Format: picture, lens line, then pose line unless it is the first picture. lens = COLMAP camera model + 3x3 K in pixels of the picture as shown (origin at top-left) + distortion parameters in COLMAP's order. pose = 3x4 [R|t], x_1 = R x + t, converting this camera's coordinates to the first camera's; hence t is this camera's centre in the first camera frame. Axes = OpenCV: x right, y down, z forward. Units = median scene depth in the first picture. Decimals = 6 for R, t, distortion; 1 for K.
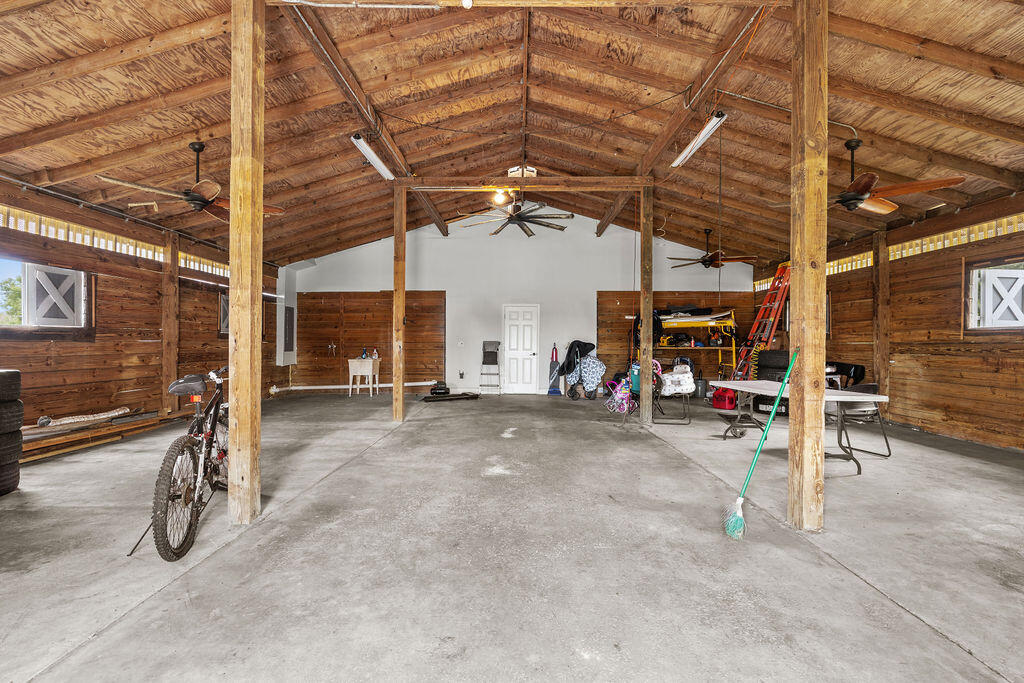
lens RADIAL K [[423.2, 0, 513.3], [0, 423.2, 331.8], [0, 0, 1]] dist [0.002658, 0.000390]
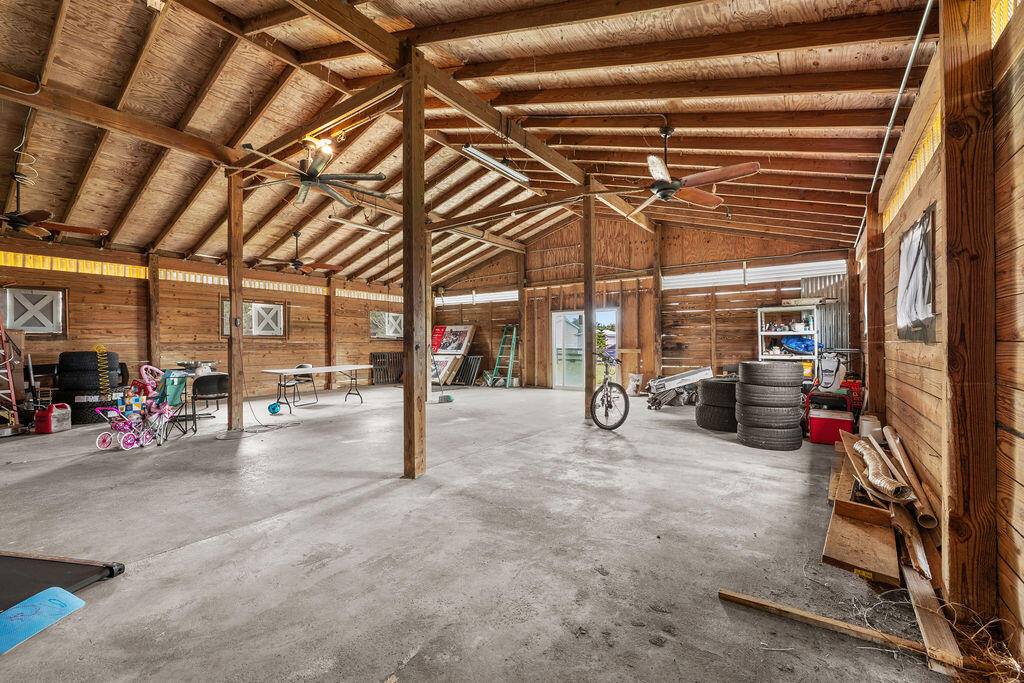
lens RADIAL K [[428.1, 0, 515.1], [0, 428.1, 344.1], [0, 0, 1]] dist [0.001864, 0.000323]
pose [[-0.810433, -0.002204, 0.585827, -0.921078], [-0.013610, 0.999794, -0.015067, 0.042229], [-0.585673, -0.020184, -0.810296, 1.731500]]
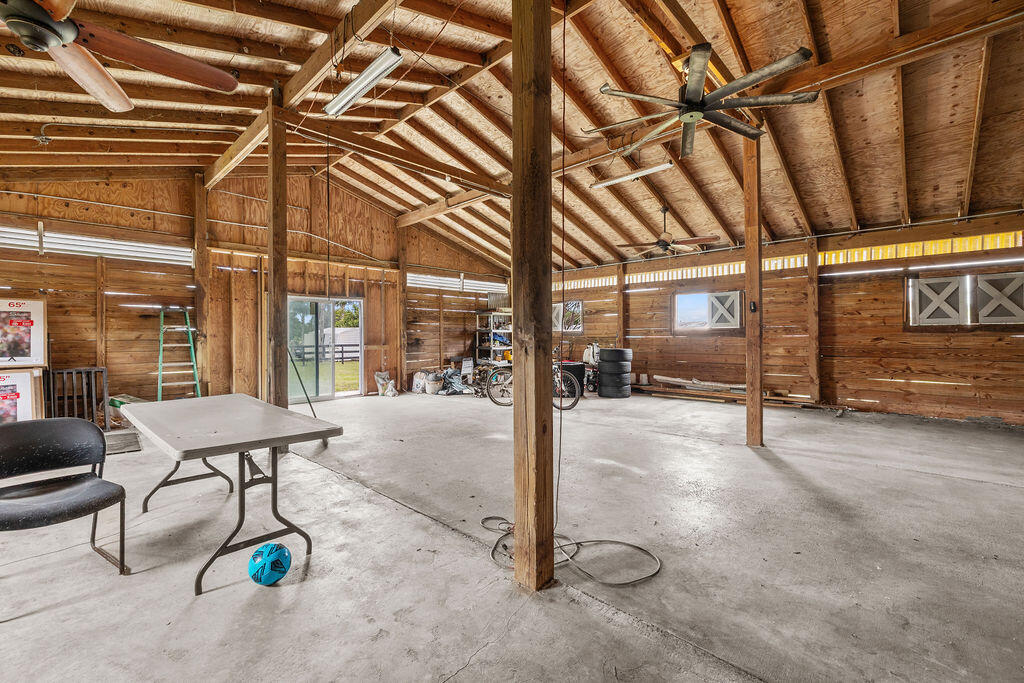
lens RADIAL K [[430.3, 0, 512.0], [0, 430.3, 341.5], [0, 0, 1]] dist [0.000791, 0.000266]
pose [[-0.699842, 0.008808, -0.714244, 0.683068], [0.018867, 0.999803, -0.006158, 0.034706], [0.714049, -0.017785, -0.699870, 1.506774]]
